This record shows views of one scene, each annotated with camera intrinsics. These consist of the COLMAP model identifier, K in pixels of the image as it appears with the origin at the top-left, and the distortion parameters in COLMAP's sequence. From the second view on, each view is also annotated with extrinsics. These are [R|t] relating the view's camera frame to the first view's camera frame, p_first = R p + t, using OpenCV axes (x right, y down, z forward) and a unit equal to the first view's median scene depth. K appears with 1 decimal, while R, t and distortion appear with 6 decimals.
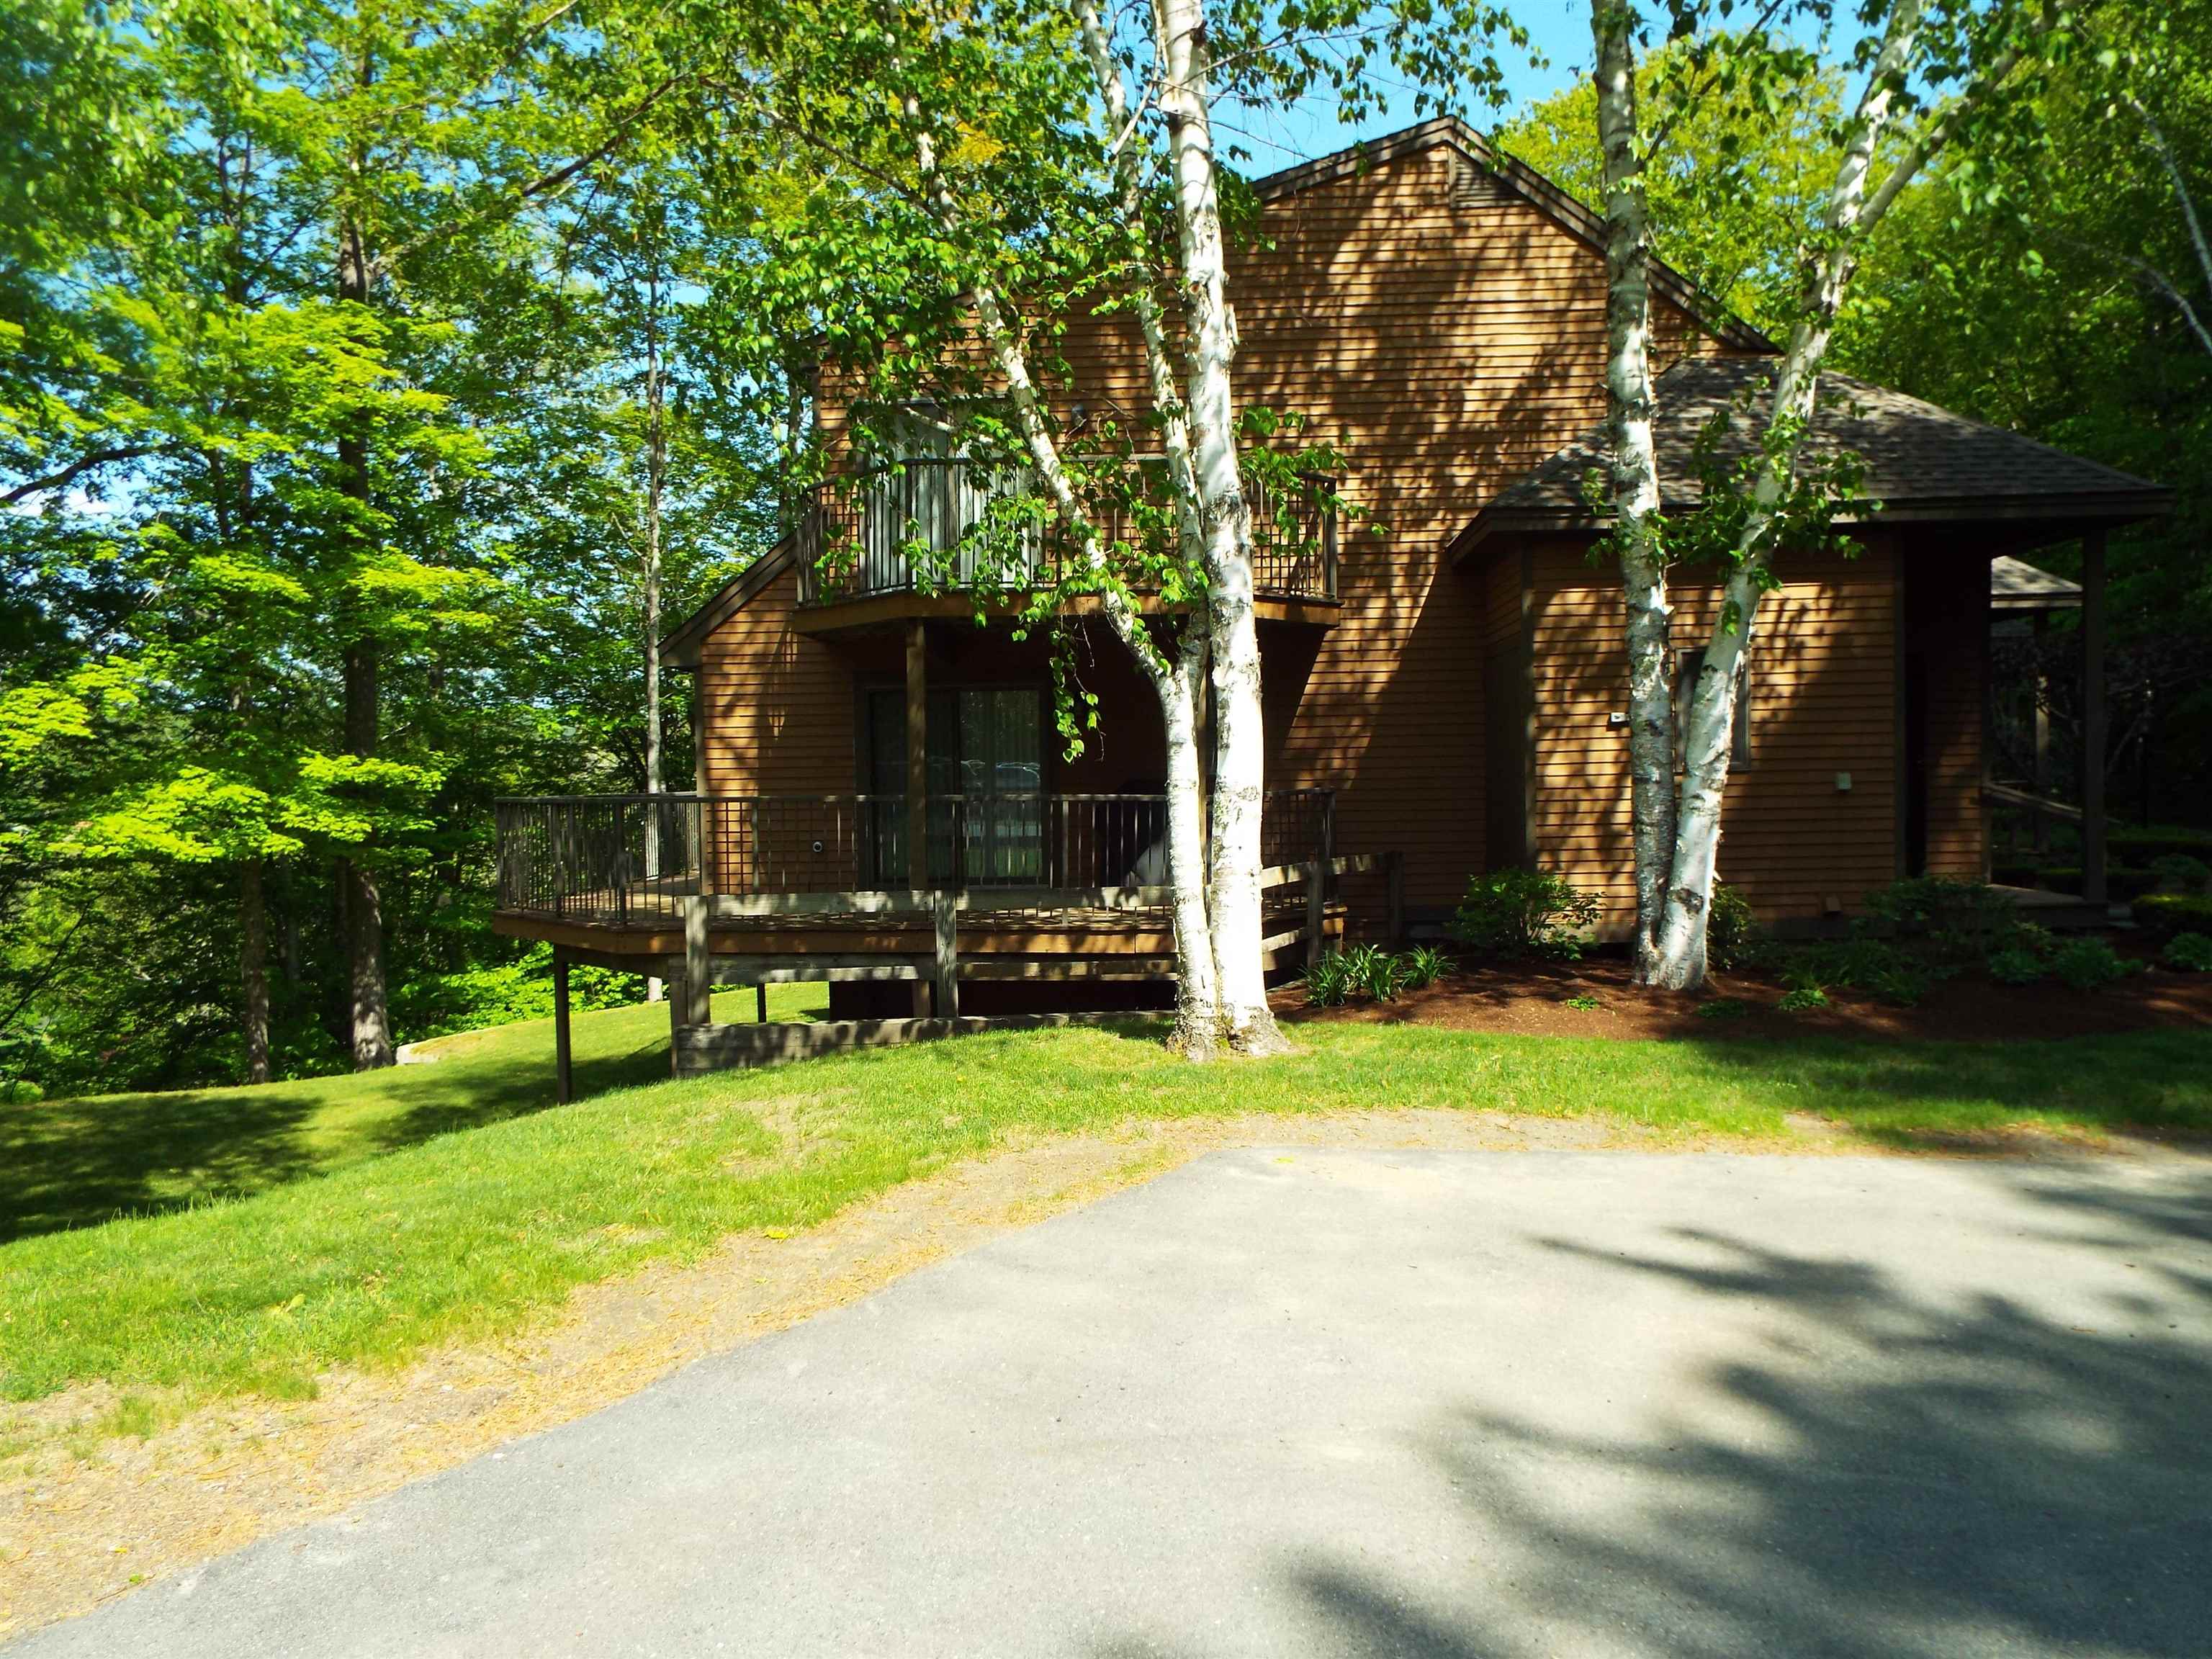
lens RADIAL K [[1629.7, 0, 1098.0], [0, 1629.7, 820.6], [0, 0, 1]] dist [0.024782, -0.022421]
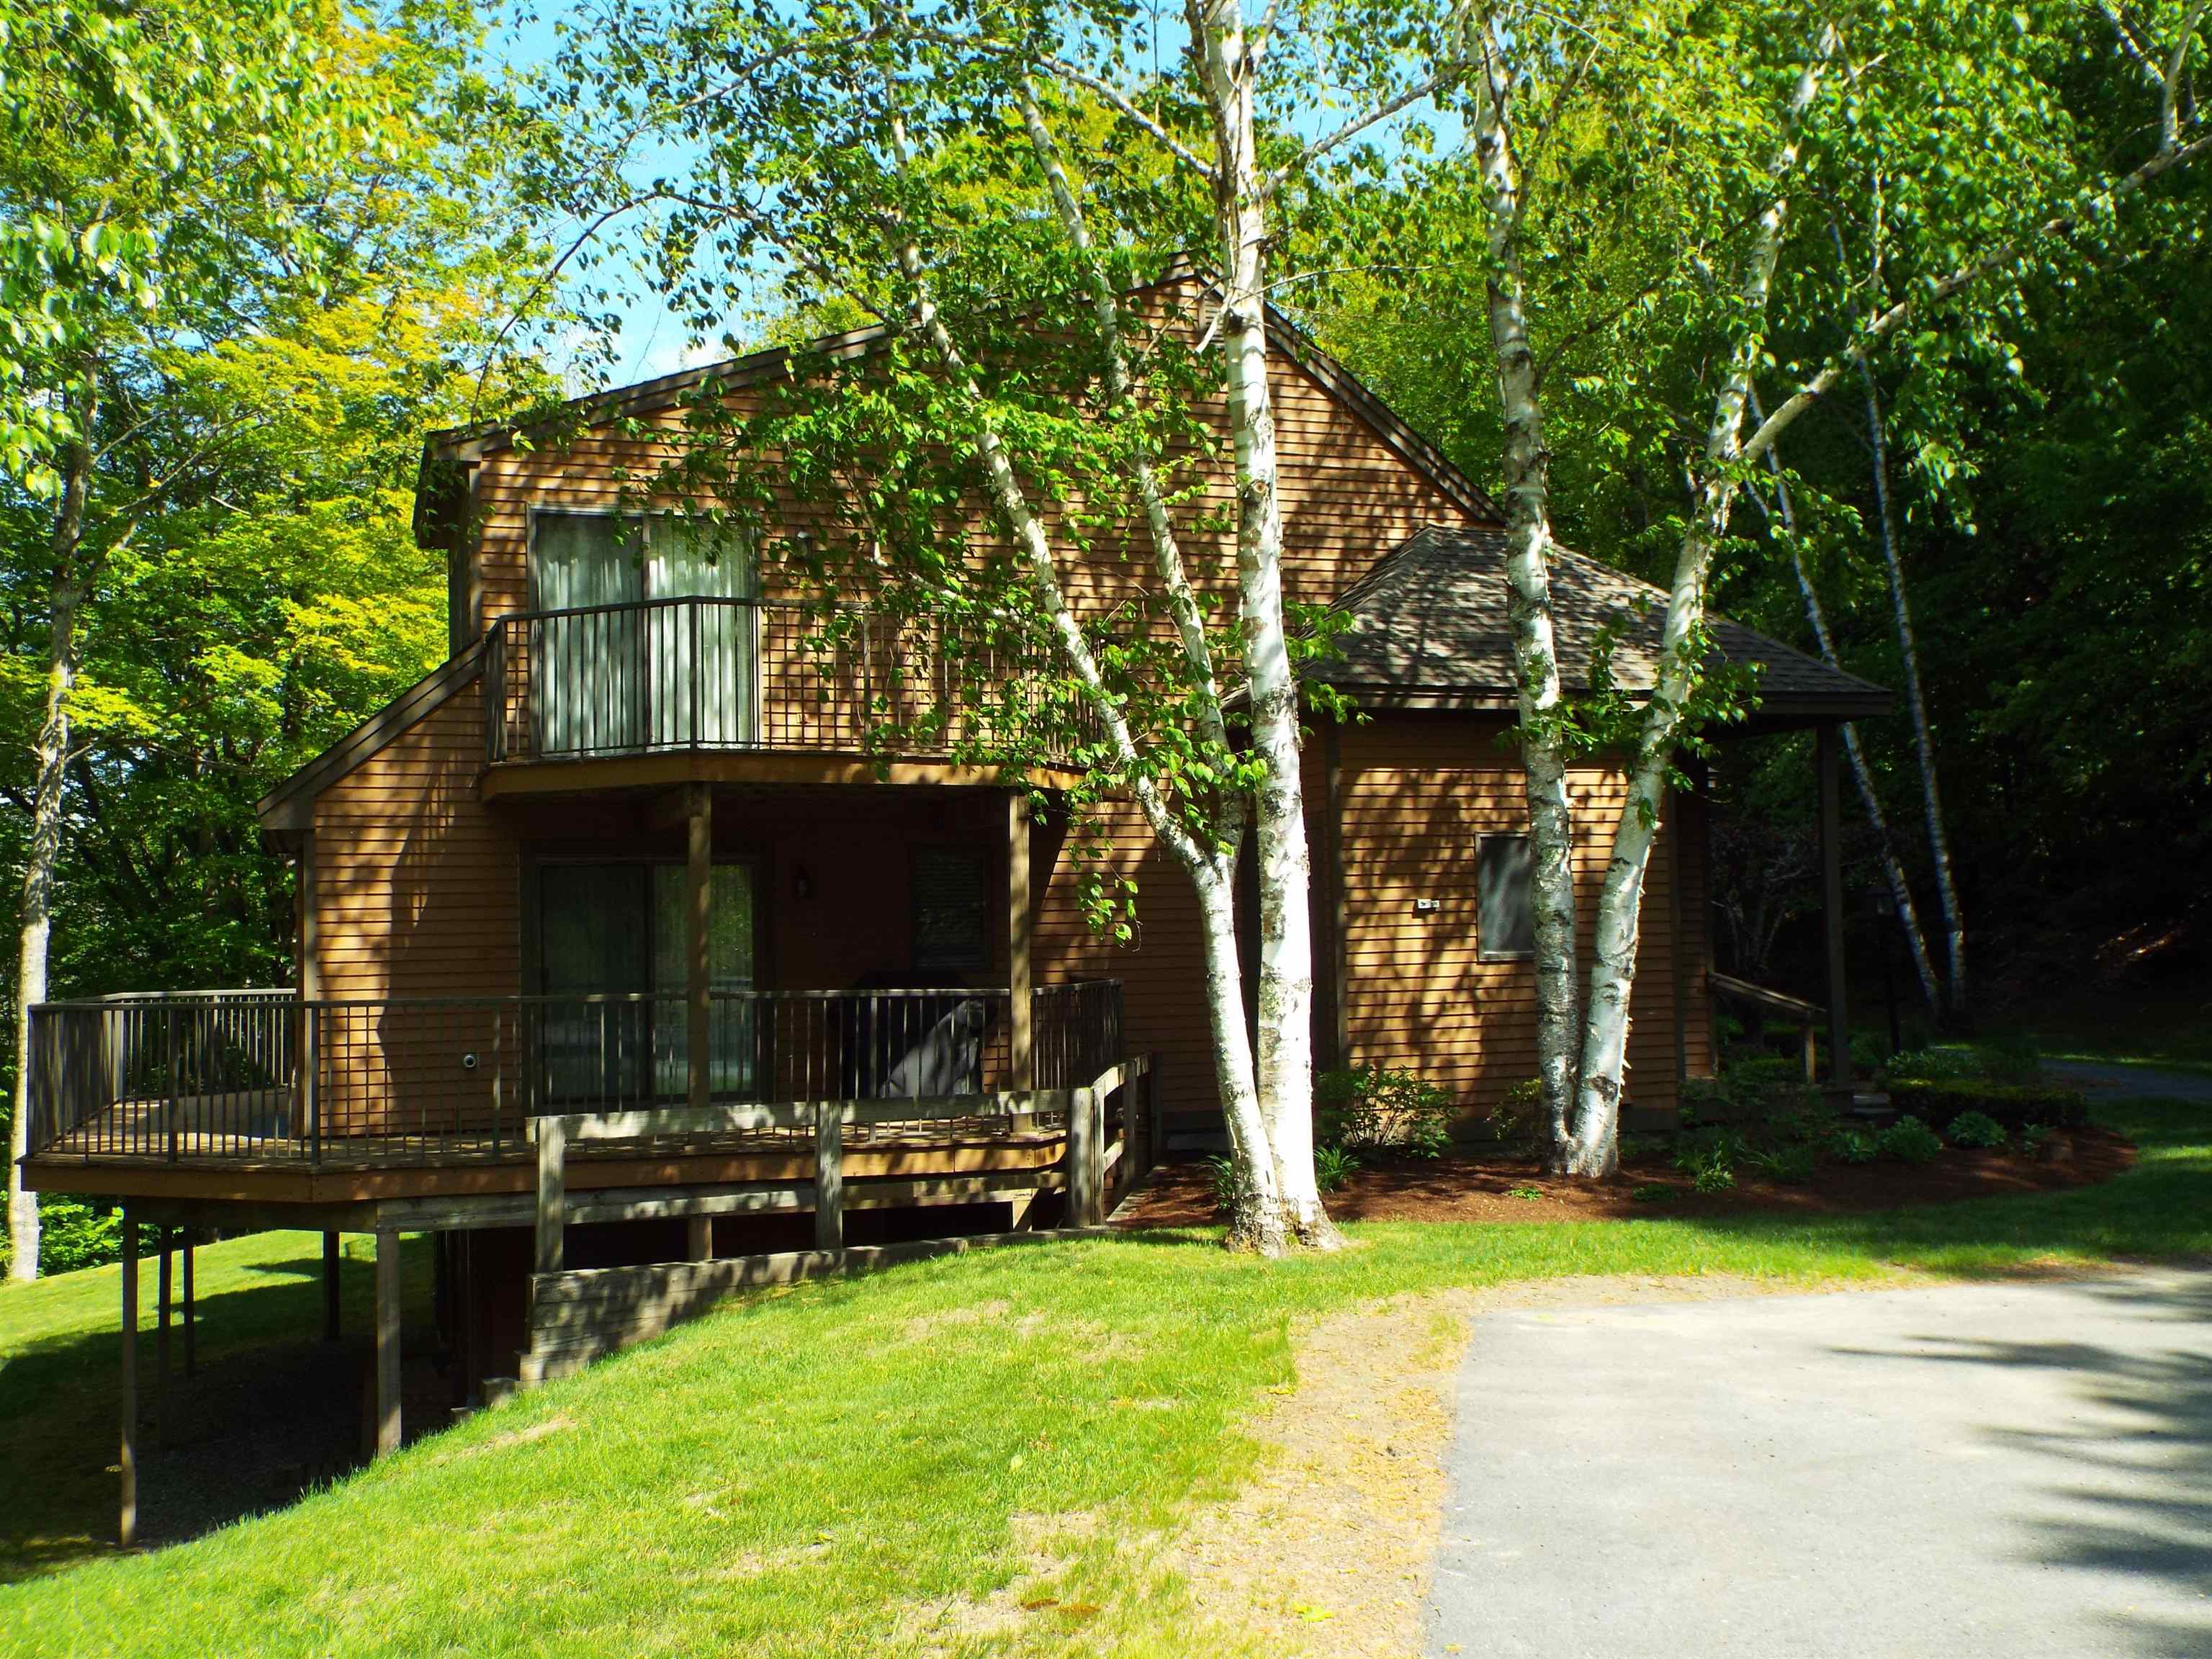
lens RADIAL K [[2283.0, 0, 1104.1], [0, 2283.0, 837.1], [0, 0, 1]] dist [0.083470, 0.000000]
pose [[0.926465, 0.015776, 0.376051, -0.355920], [0.015744, 0.996622, -0.080598, 0.002635], [-0.376052, 0.080592, 0.923087, -0.163460]]
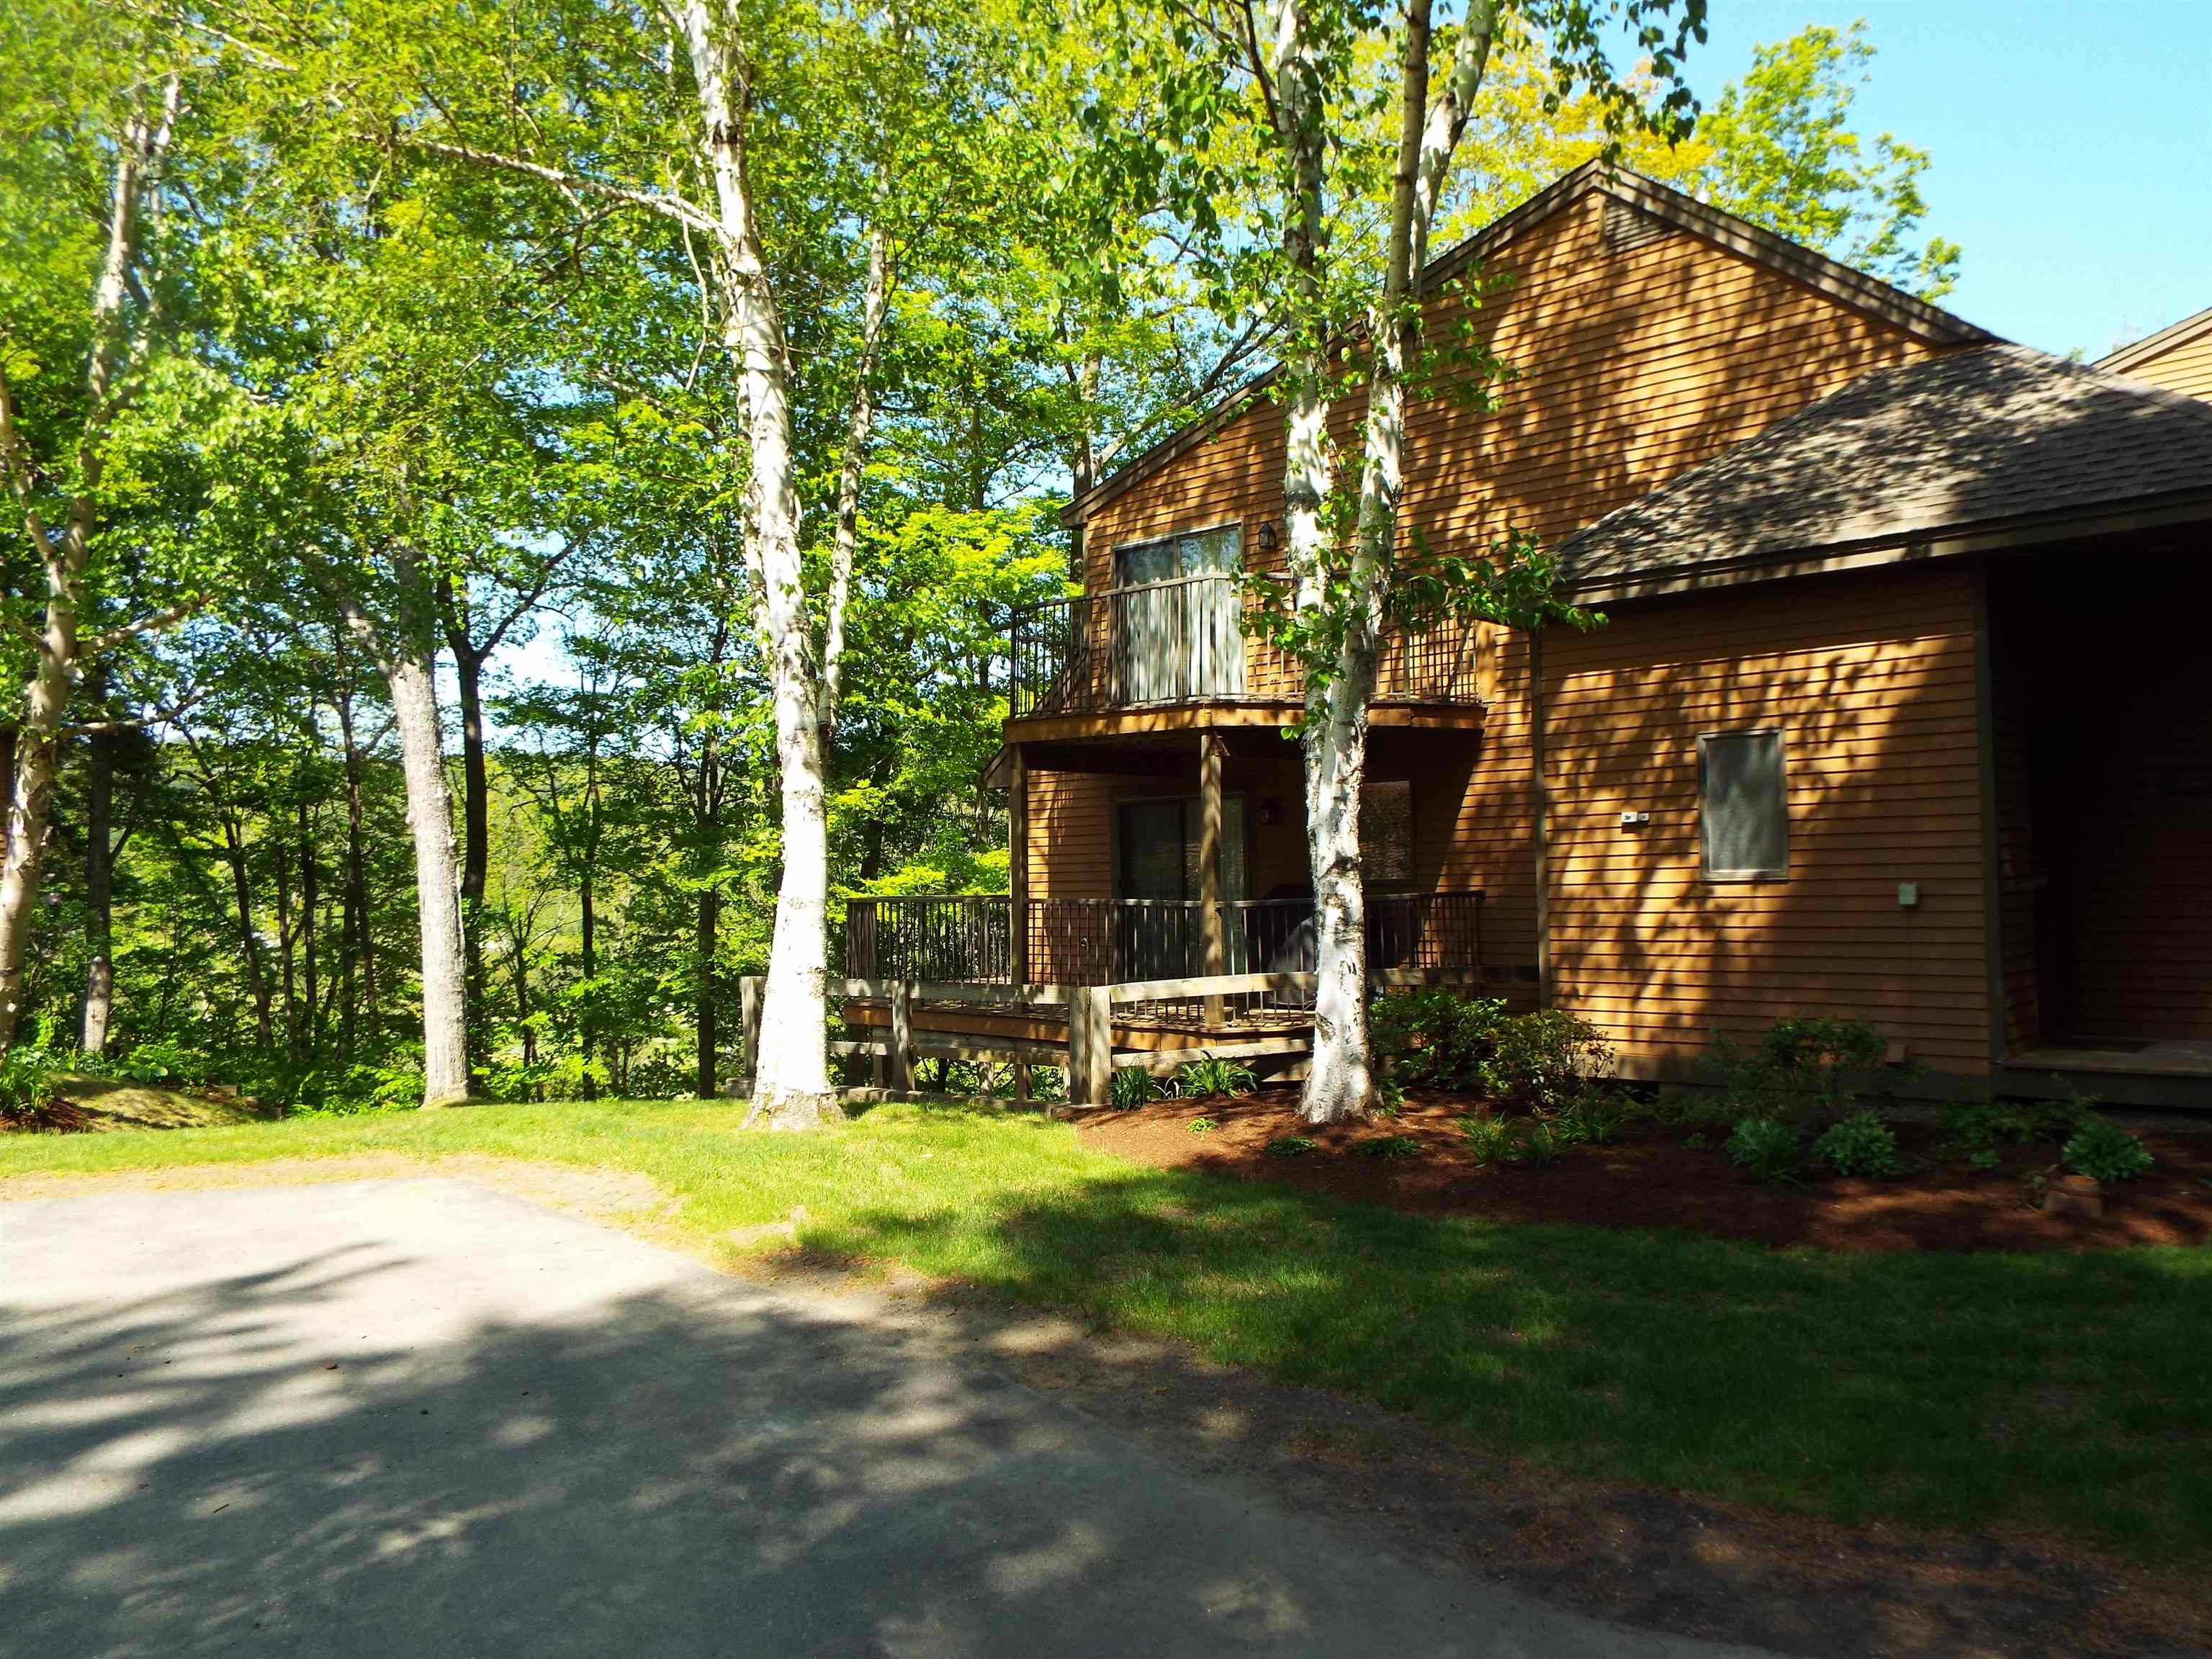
lens RADIAL K [[1629.7, 0, 1109.1], [0, 1629.7, 826.6], [0, 0, 1]] dist [0.024782, -0.022421]
pose [[0.771684, -0.016181, -0.635800, 0.649970], [-0.018861, 0.998654, -0.048308, -0.011117], [0.635726, 0.049270, 0.770340, 0.160940]]
